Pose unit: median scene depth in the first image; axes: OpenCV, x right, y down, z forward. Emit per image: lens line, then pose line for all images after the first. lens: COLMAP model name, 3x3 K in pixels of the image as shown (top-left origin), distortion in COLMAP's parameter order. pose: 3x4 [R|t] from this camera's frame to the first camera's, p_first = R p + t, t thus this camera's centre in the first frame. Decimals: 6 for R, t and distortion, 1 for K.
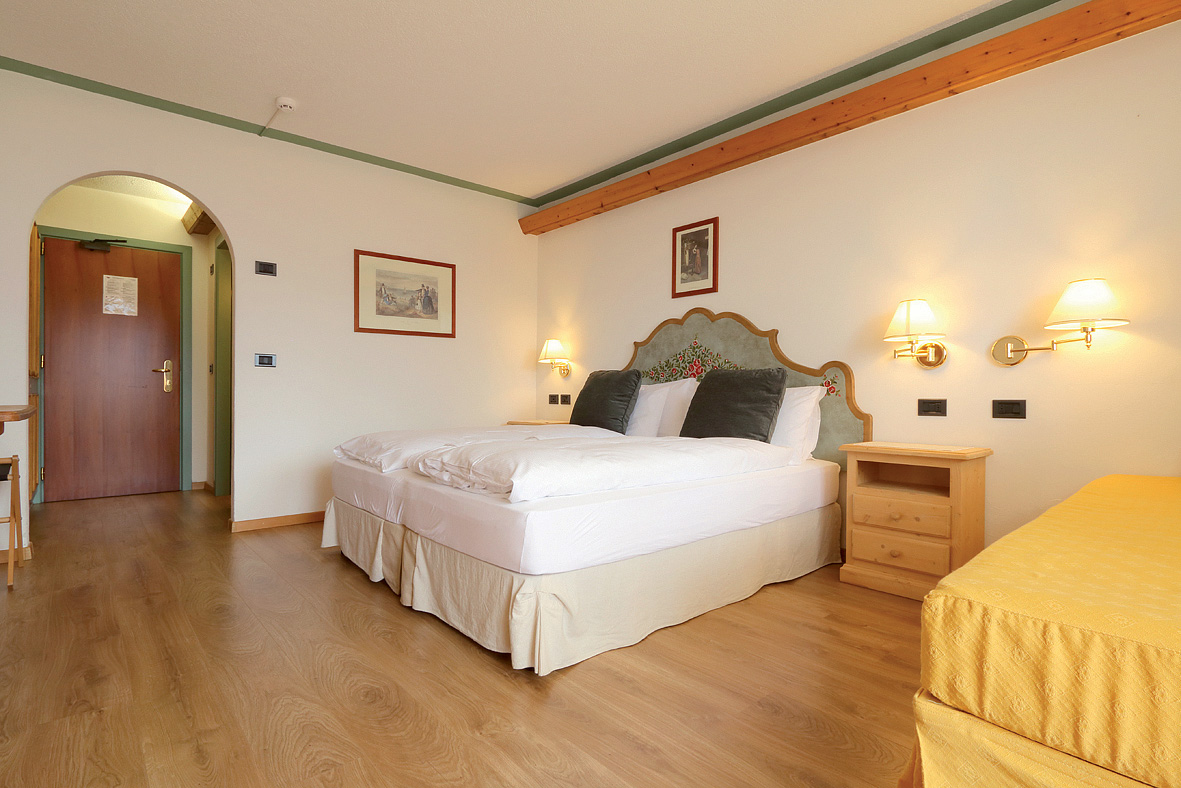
lens RADIAL K [[590.5, 0, 590.5], [0, 590.5, 394.0], [0, 0, 1]] dist [-0.002103, -0.000120]
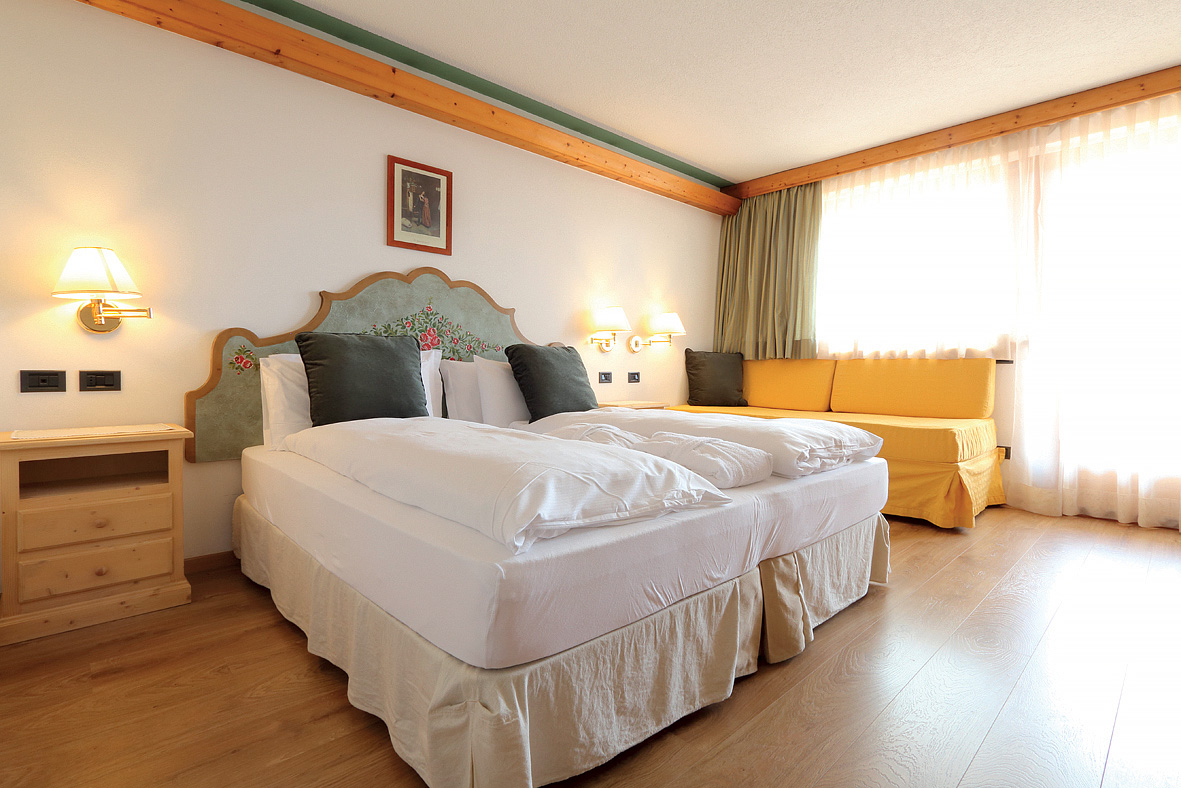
lens RADIAL K [[561.2, 0, 592.3], [0, 561.2, 369.9], [0, 0, 1]] dist [0.002948, 0.000506]
pose [[-0.034285, -0.007448, 0.999384, -0.629578], [-0.004788, 0.999962, 0.007288, -0.005537], [-0.999401, -0.004535, -0.034319, 0.786235]]
